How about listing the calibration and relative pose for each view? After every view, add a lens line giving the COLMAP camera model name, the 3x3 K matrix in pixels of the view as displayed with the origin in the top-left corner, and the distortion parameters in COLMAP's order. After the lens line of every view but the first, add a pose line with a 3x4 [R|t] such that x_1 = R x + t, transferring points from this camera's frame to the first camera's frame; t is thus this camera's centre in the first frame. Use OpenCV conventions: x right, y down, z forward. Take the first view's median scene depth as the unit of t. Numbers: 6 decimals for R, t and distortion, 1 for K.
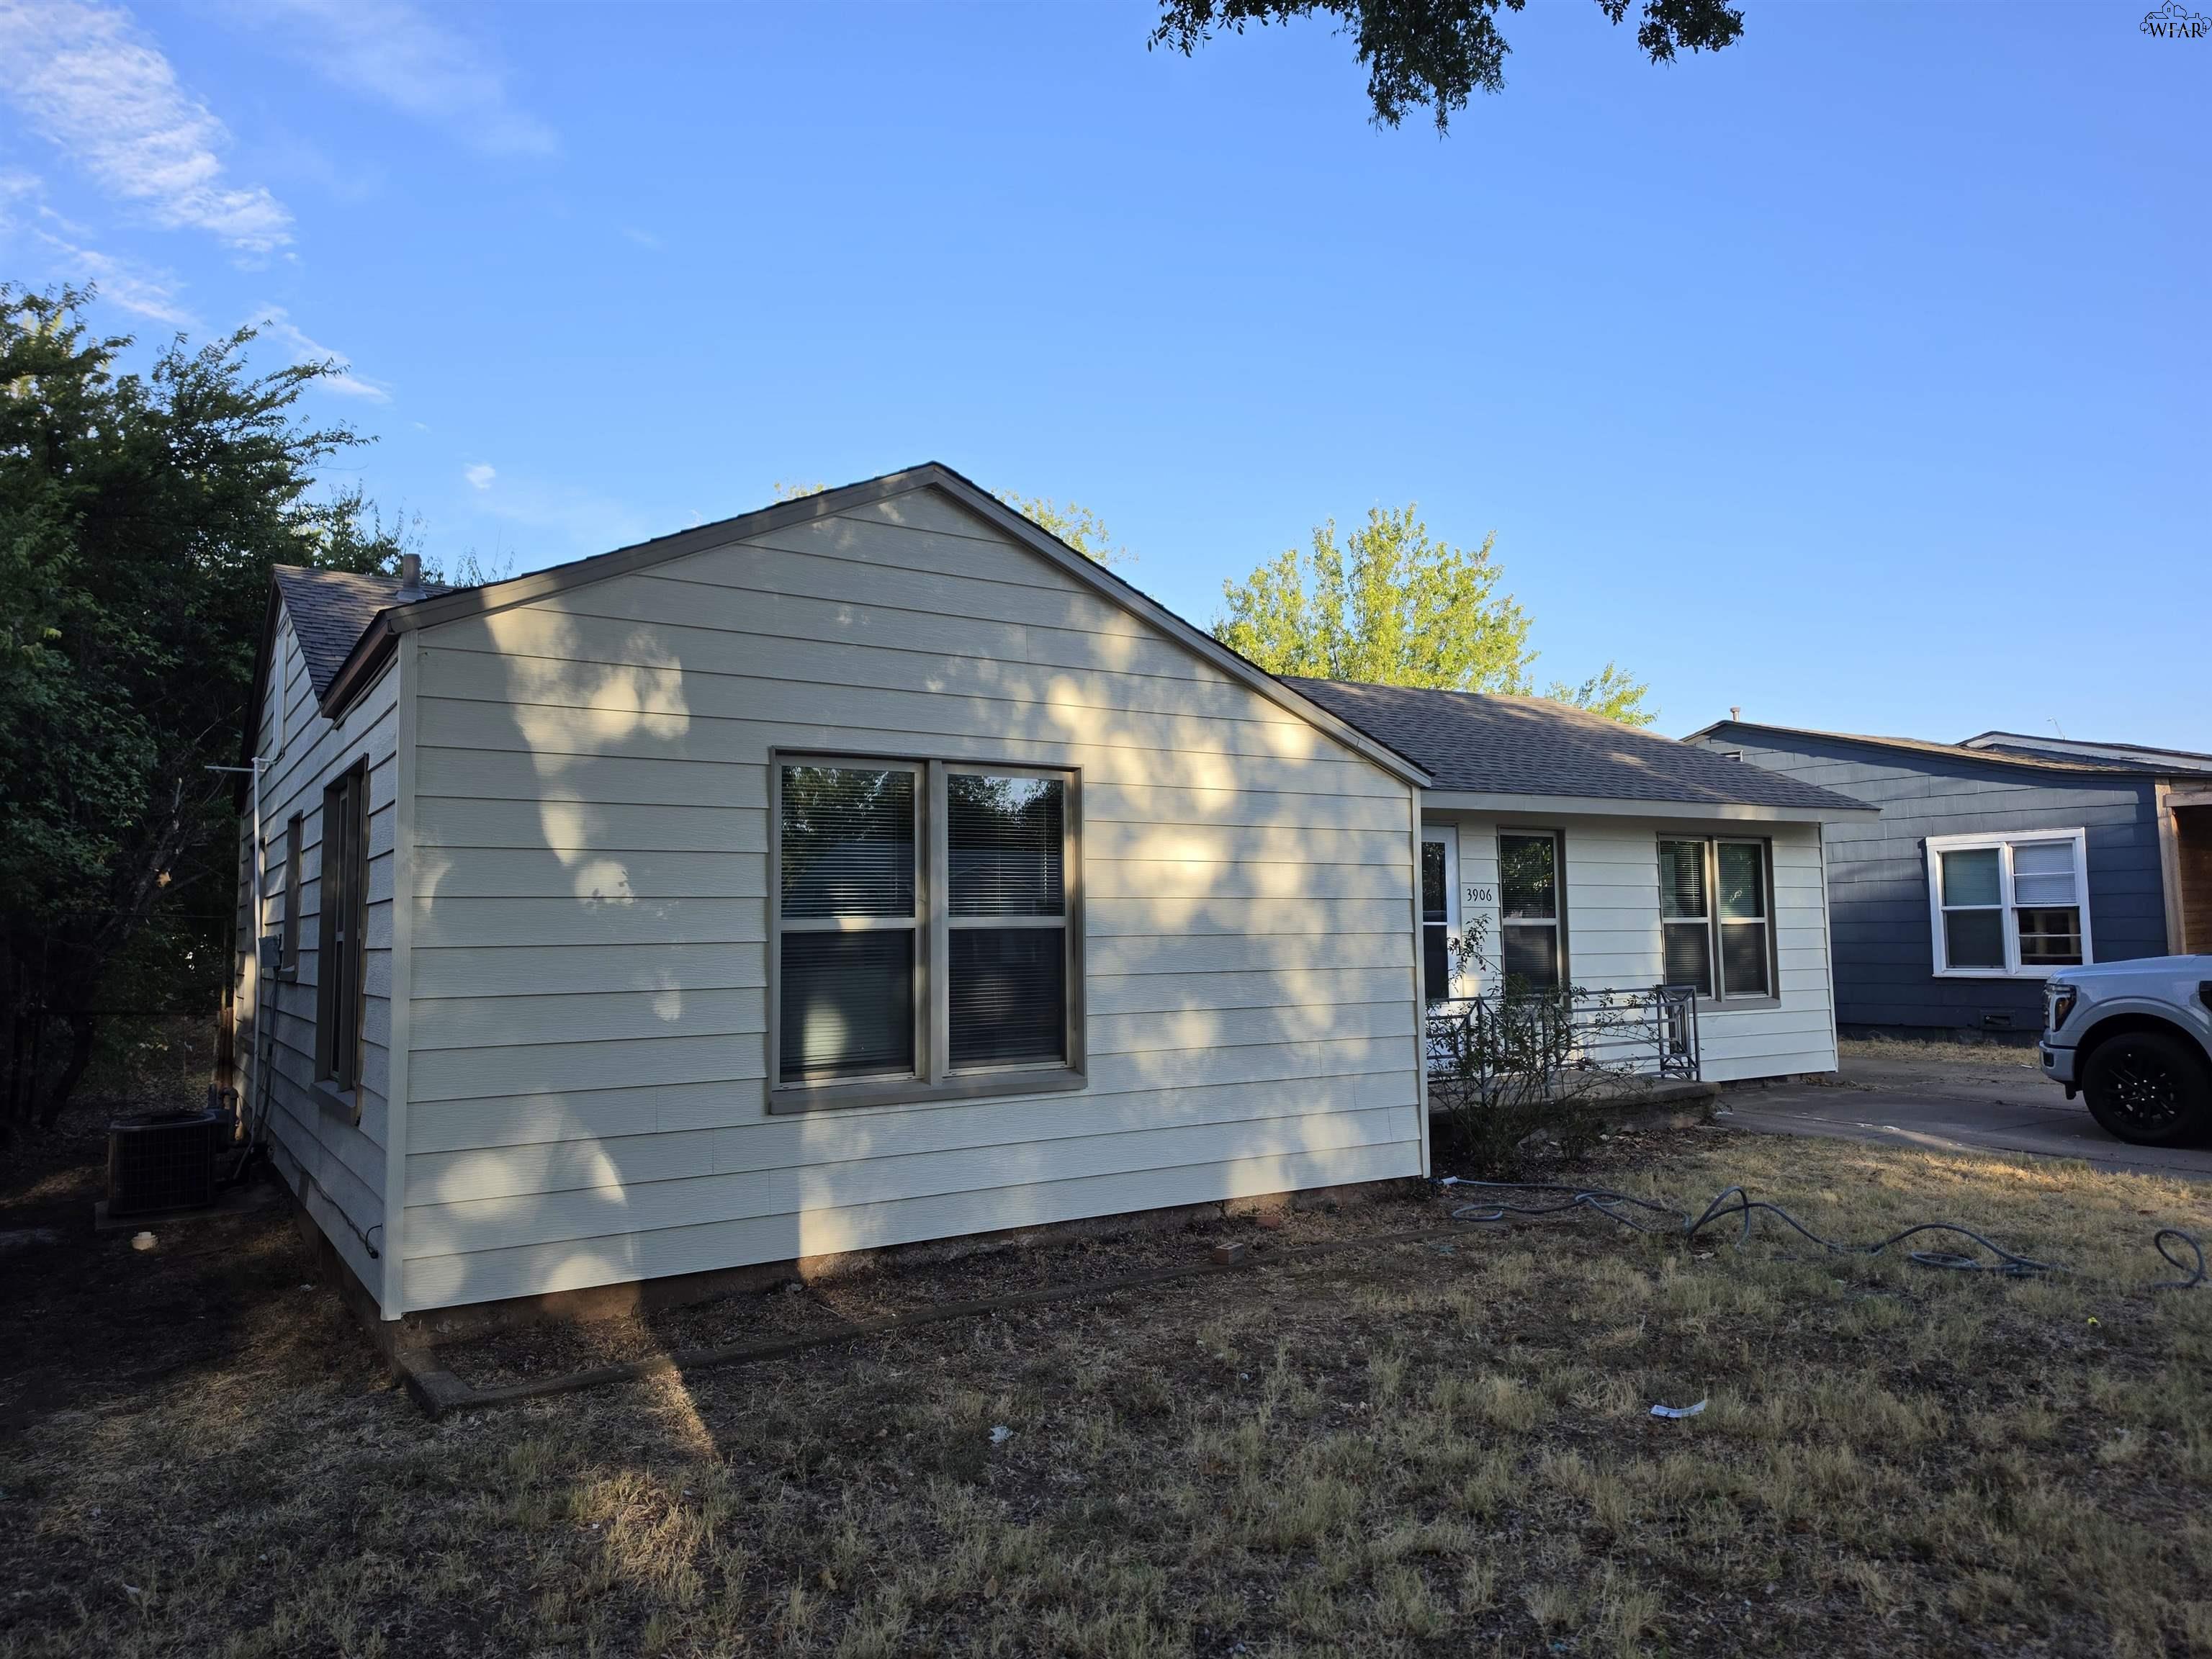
lens RADIAL K [[1553.9, 0, 1106.0], [0, 1553.9, 829.5], [0, 0, 1]] dist [-0.000071, -0.000088]
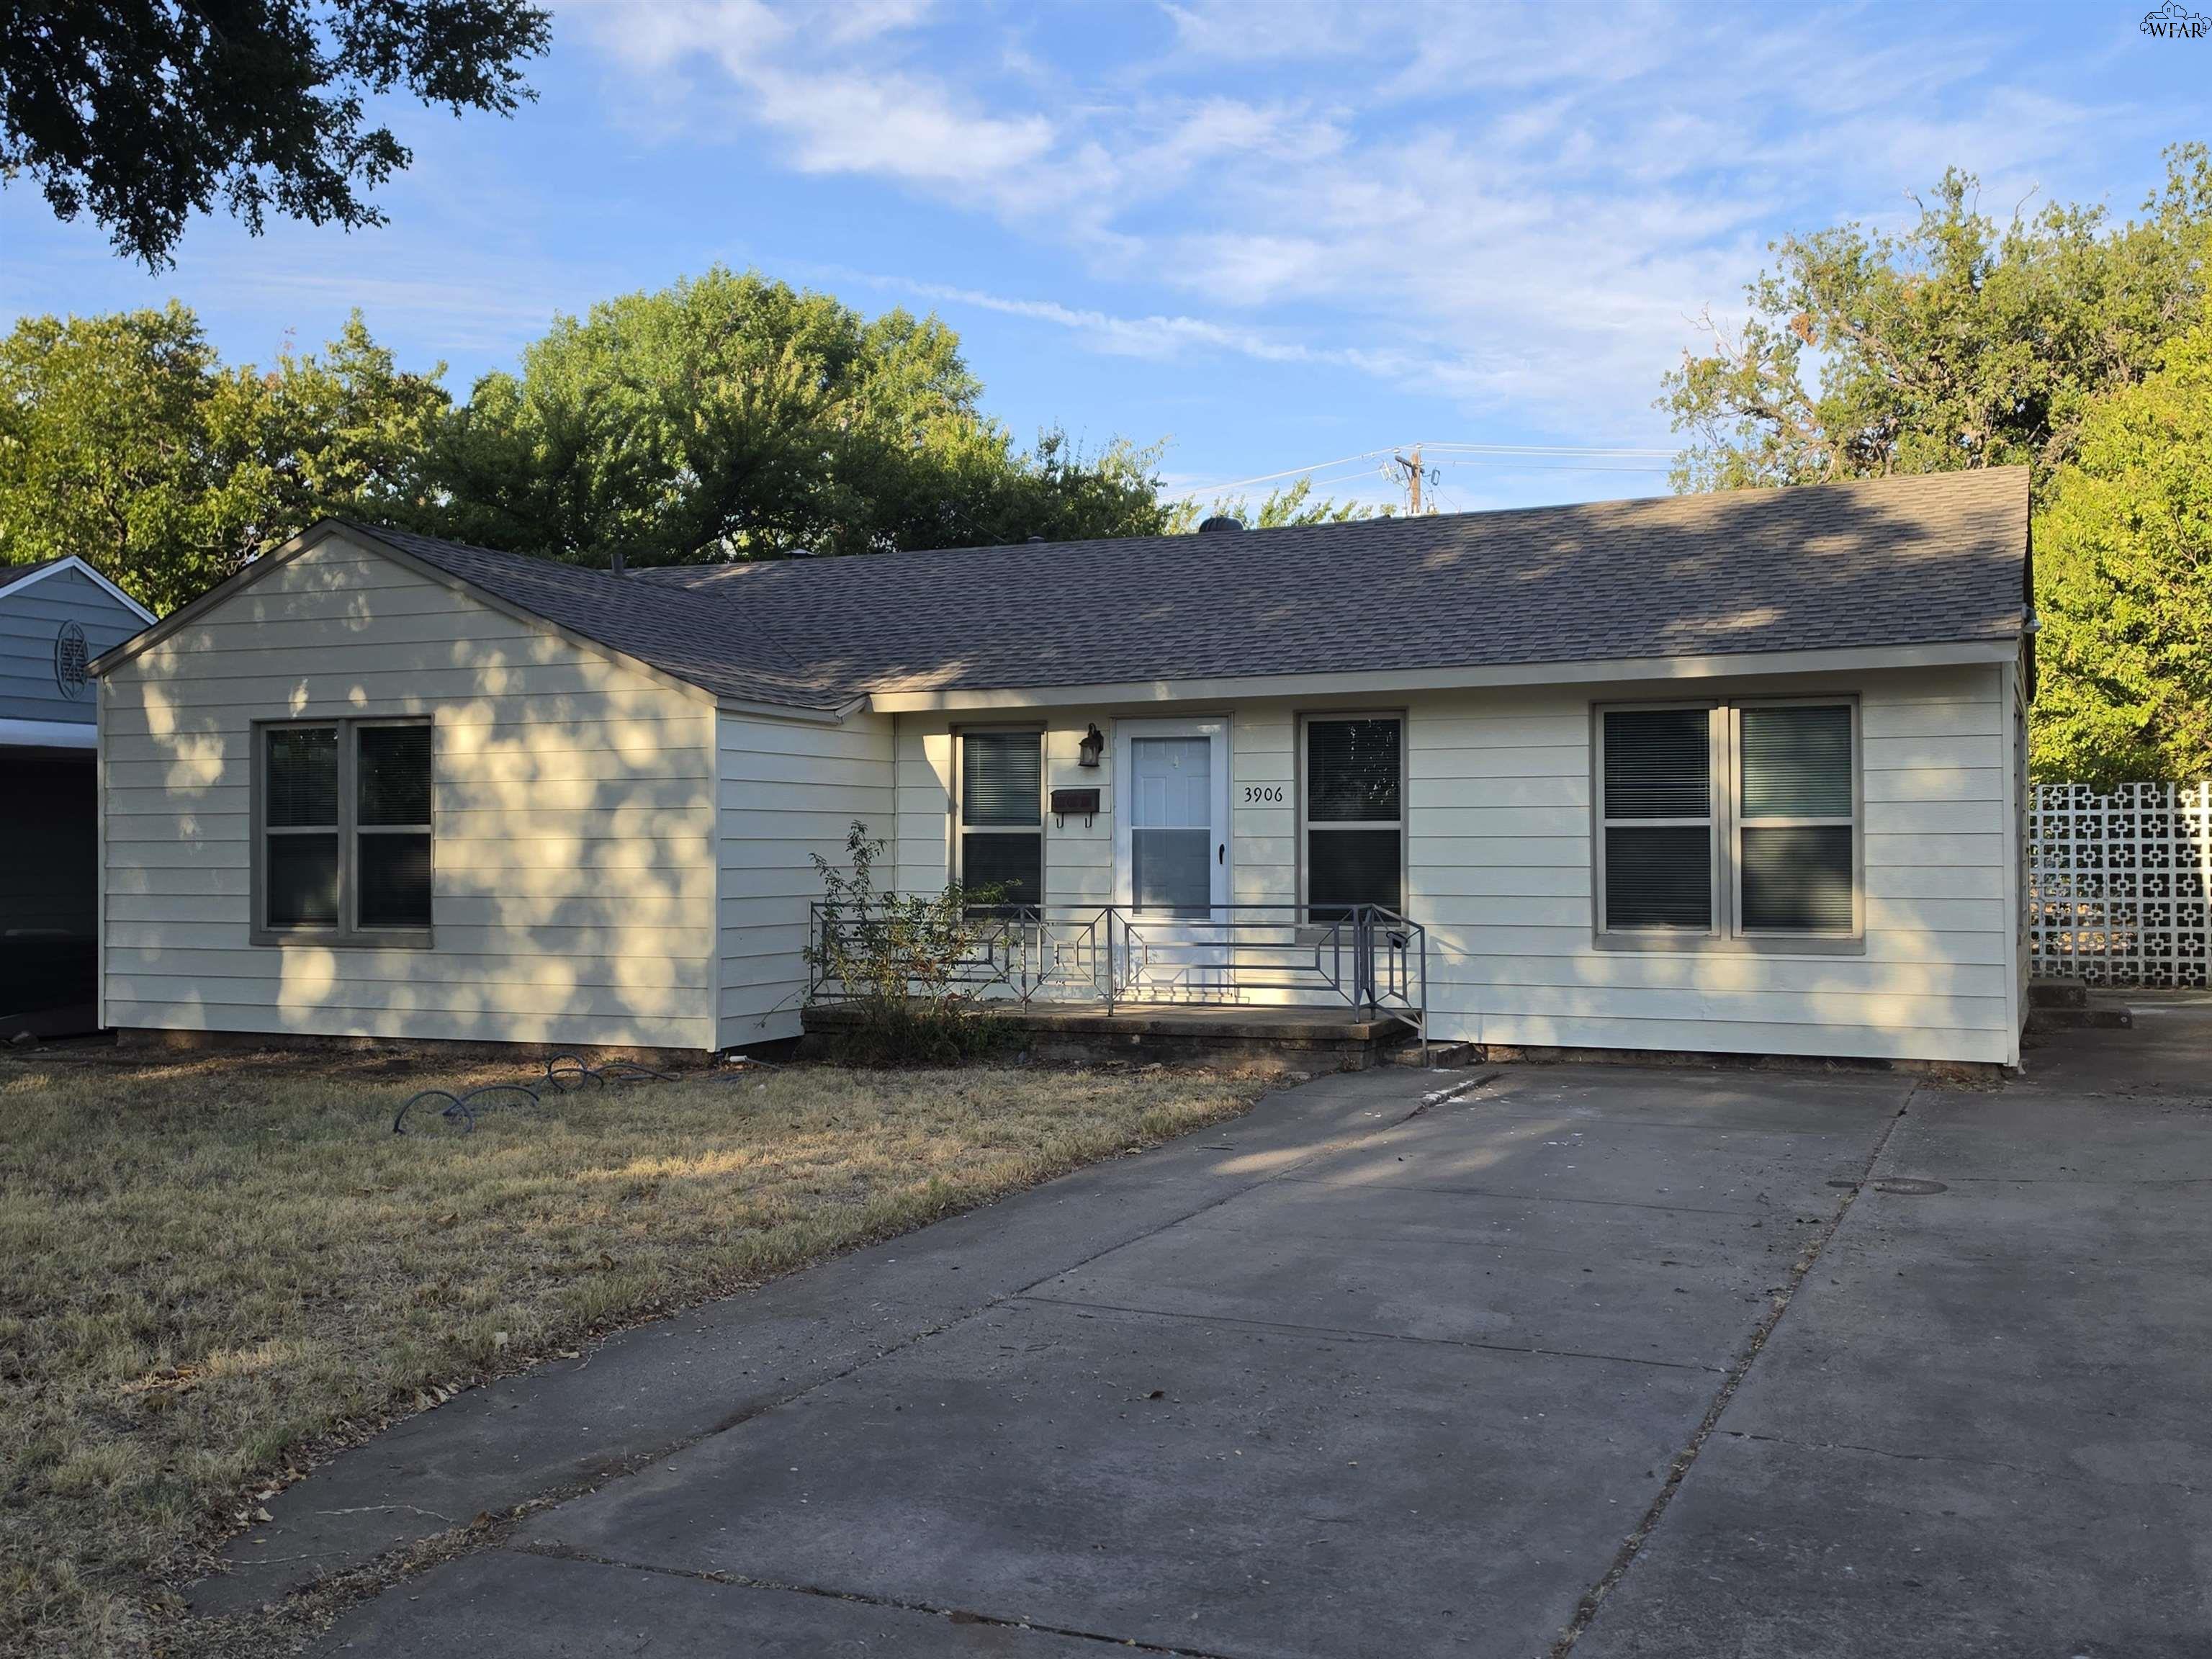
lens RADIAL K [[2083.6, 0, 1106.0], [0, 2083.6, 829.5], [0, 0, 1]] dist [0.123681, 0.001245]
pose [[0.571304, 0.003916, -0.820729, 1.134117], [0.053676, 0.997670, 0.042124, 0.007807], [0.818981, -0.068119, 0.569763, 0.256865]]
